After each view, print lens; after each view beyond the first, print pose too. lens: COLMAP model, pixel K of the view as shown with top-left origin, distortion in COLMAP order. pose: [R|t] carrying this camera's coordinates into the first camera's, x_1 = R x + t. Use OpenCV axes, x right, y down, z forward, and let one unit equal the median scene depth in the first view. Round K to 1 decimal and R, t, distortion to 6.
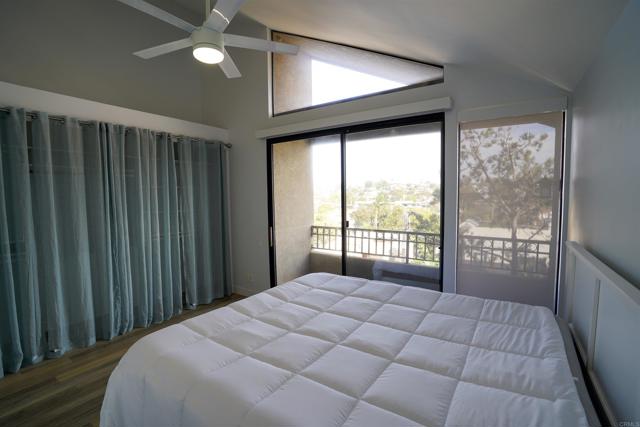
lens RADIAL K [[312.2, 0, 320.0], [0, 312.2, 213.5], [0, 0, 1]] dist [-0.037639, 0.000318]
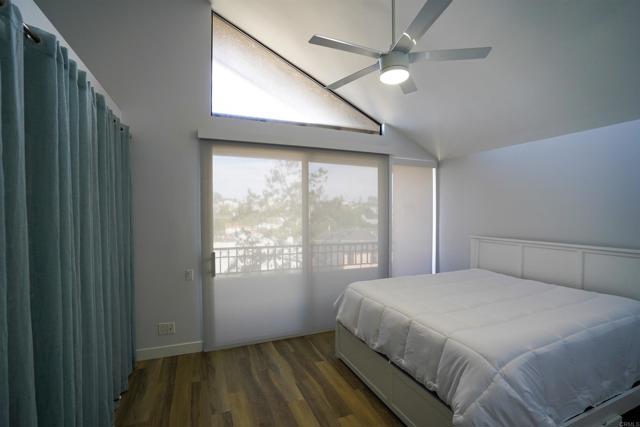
lens RADIAL K [[291.9, 0, 320.0], [0, 291.9, 213.5], [0, 0, 1]] dist [-0.036527, 0.001160]
pose [[0.569730, -0.005659, 0.821812, -0.702603], [0.045967, 0.998630, -0.024990, -0.033169], [-0.820545, 0.052014, 0.569210, 0.415313]]
